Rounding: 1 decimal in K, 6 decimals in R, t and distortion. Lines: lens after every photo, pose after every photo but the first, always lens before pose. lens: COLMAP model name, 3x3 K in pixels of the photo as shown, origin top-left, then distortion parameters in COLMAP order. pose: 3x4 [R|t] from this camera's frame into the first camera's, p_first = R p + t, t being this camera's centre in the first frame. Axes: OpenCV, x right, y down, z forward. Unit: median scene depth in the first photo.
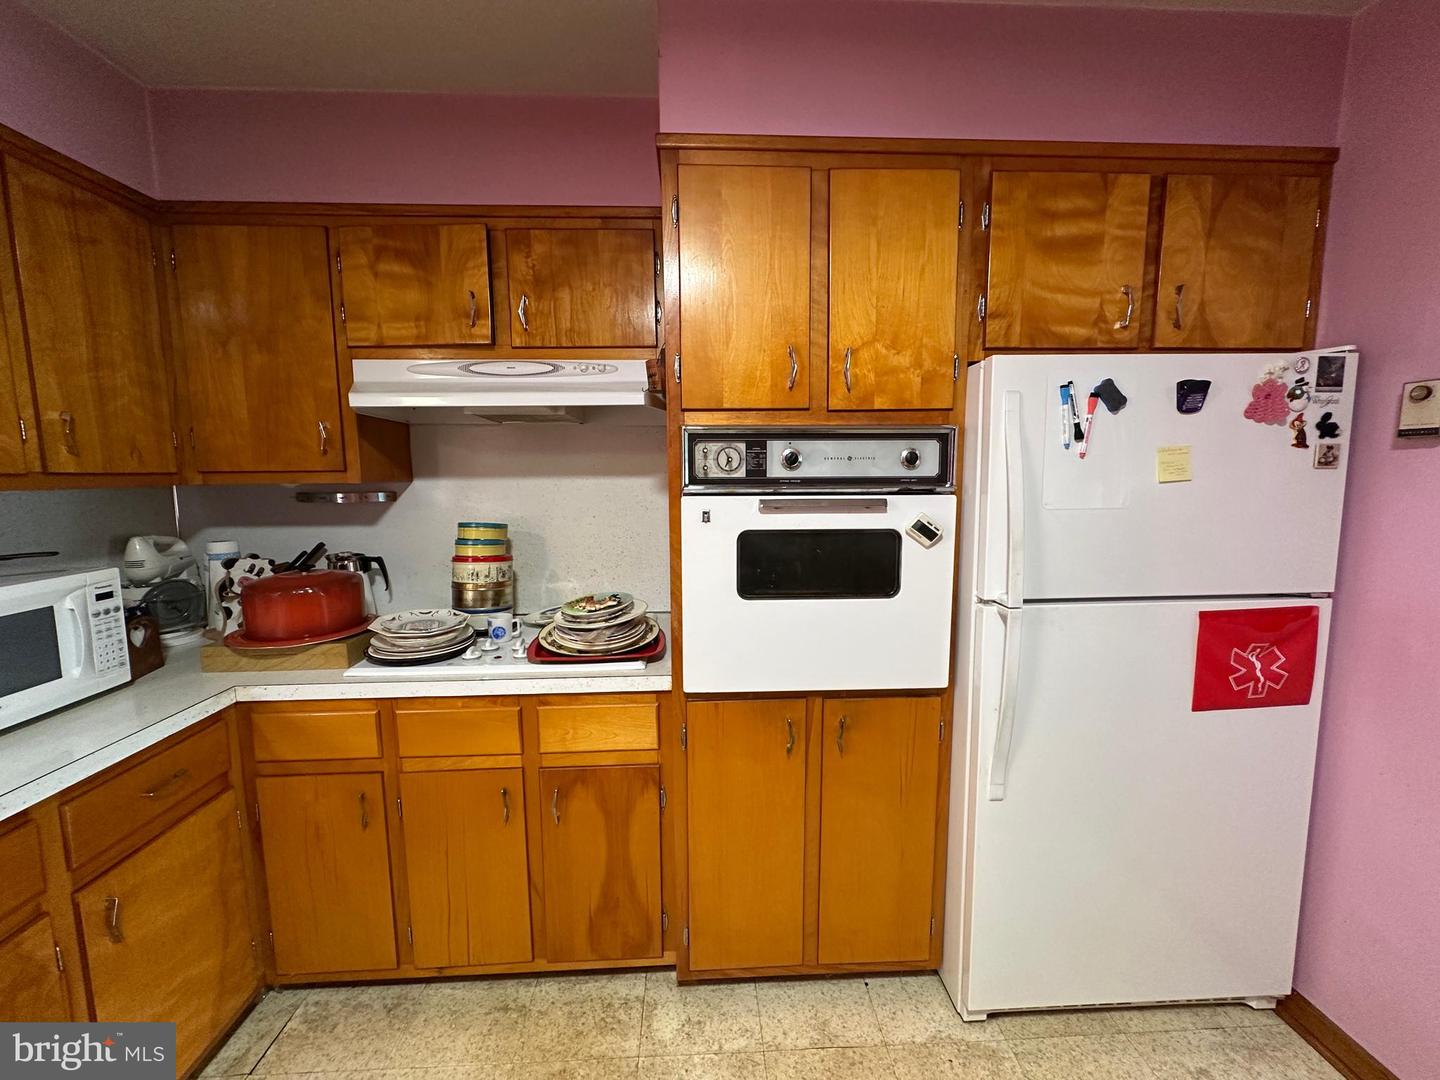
lens RADIAL K [[575.3, 0, 719.5], [0, 575.3, 536.7], [0, 0, 1]] dist [-0.002380, 0.000303]
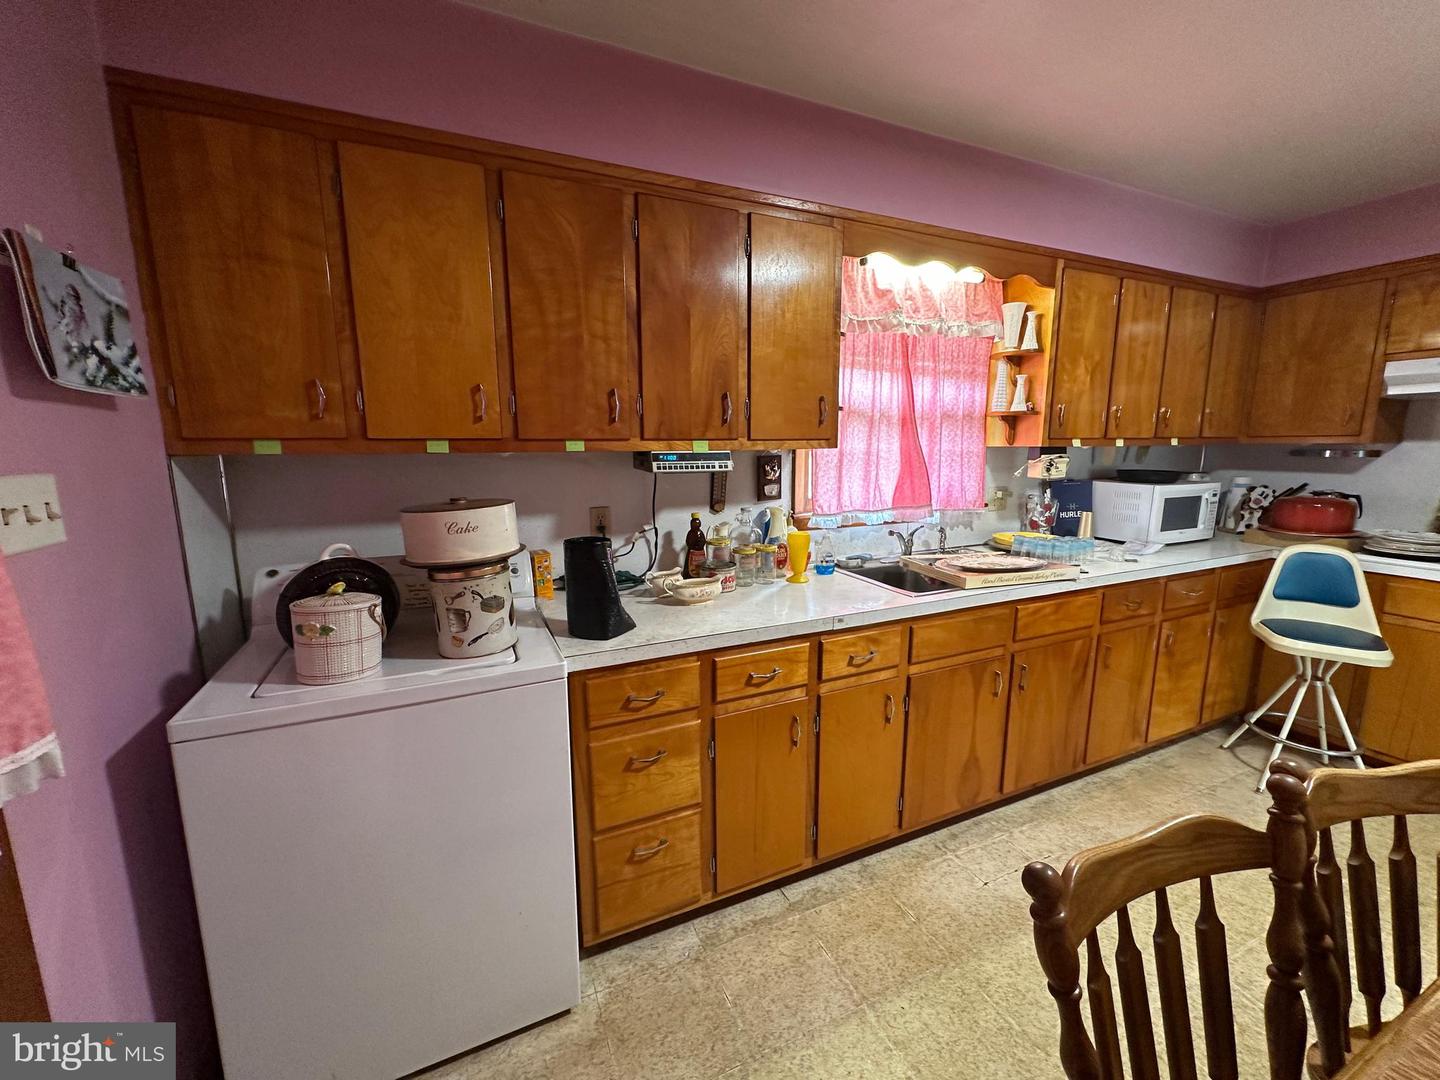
lens RADIAL K [[575.3, 0, 729.3], [0, 575.3, 543.8], [0, 0, 1]] dist [-0.002380, 0.000303]
pose [[0.368735, 0.162776, -0.915171, 0.192317], [-0.101819, 0.985696, 0.134296, 0.135491], [0.923941, 0.043663, 0.380034, -1.119744]]
